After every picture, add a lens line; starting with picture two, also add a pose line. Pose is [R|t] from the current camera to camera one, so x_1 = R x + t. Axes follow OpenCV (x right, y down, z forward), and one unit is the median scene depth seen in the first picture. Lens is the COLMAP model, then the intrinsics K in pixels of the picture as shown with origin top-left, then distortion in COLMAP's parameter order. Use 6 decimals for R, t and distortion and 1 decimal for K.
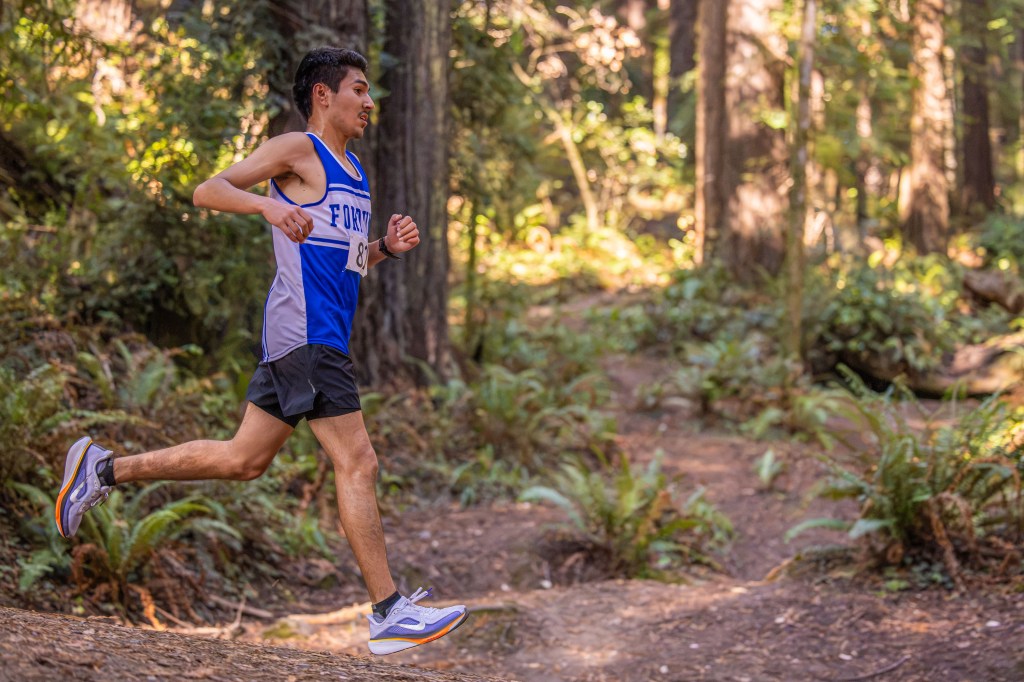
lens RADIAL K [[3037.8, 0, 512.0], [0, 3037.8, 341.0], [0, 0, 1]] dist [-0.257116, -0.610451]
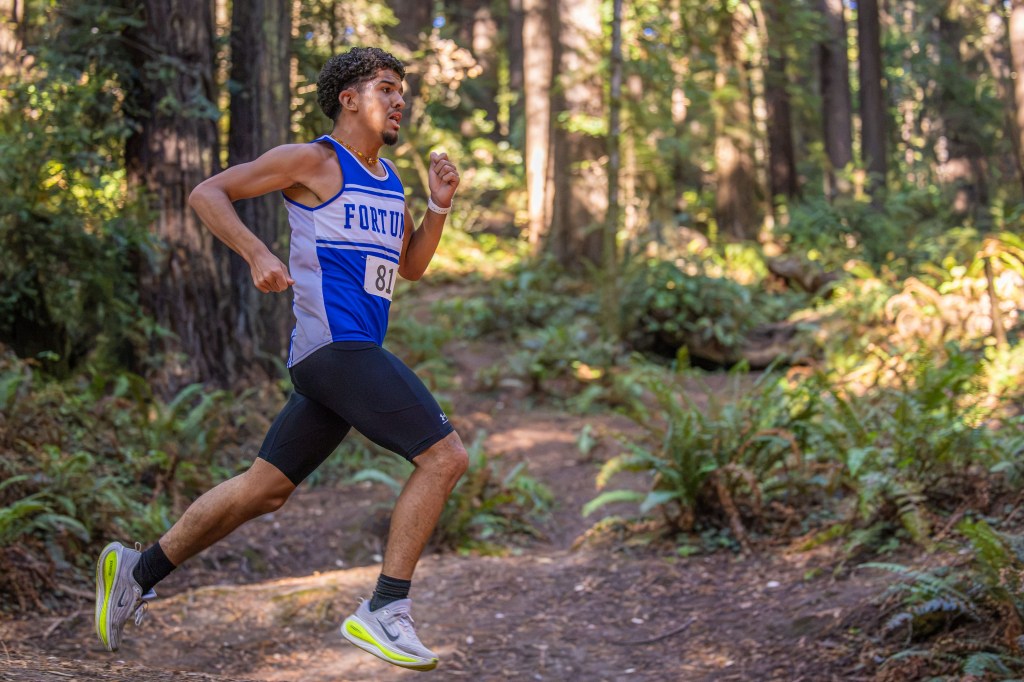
lens RADIAL K [[3037.8, 0, 512.0], [0, 3037.8, 341.0], [0, 0, 1]] dist [-0.257116, -0.610451]
pose [[0.994370, -0.035804, 0.099730, -0.047040], [0.036264, 0.999338, -0.002802, 0.006490], [-0.099563, 0.006403, 0.995011, -0.095759]]
